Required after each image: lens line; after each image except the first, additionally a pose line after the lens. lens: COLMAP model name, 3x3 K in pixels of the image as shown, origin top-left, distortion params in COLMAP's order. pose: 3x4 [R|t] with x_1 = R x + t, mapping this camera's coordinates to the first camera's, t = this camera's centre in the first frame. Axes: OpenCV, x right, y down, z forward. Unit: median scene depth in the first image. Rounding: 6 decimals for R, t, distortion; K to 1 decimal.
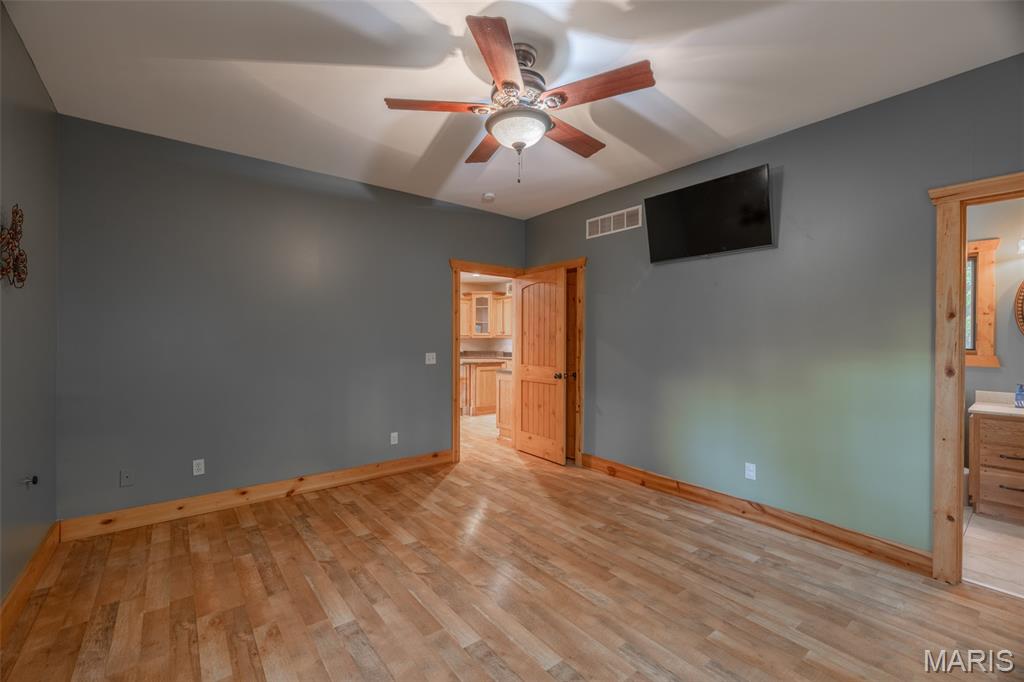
lens RADIAL K [[425.9, 0, 513.8], [0, 425.9, 337.0], [0, 0, 1]] dist [-0.000201, -0.000646]
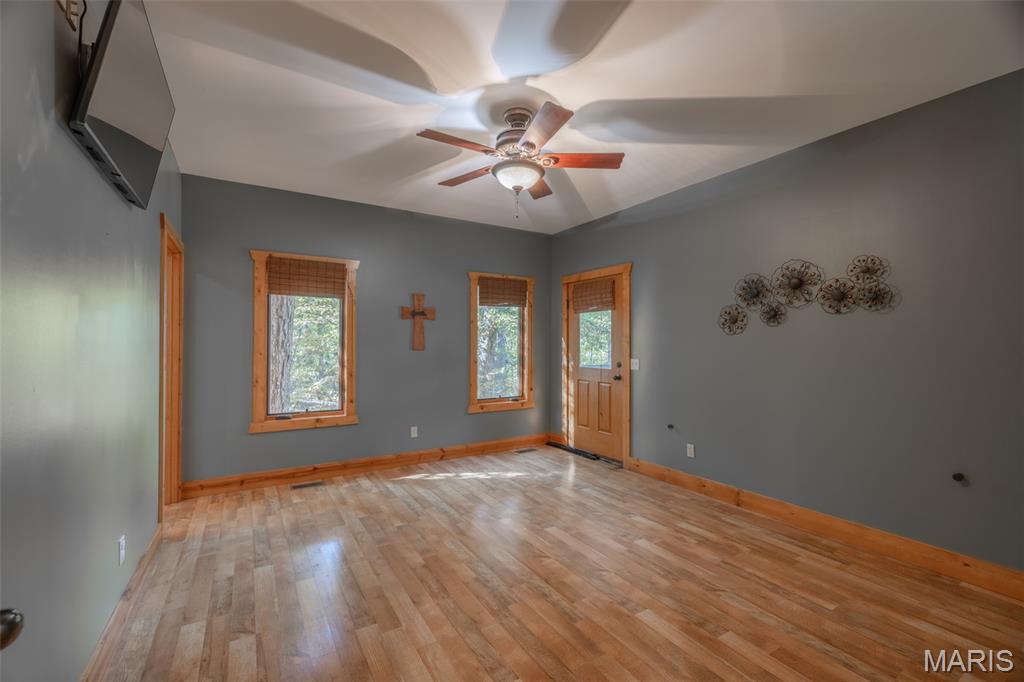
lens RADIAL K [[425.9, 0, 514.2], [0, 425.9, 346.4], [0, 0, 1]] dist [-0.000201, -0.000646]
pose [[-0.993038, -0.009709, 0.117397, -0.113069], [-0.010087, 0.999946, -0.002631, 0.014675], [-0.117365, -0.003797, -0.993082, 1.997935]]
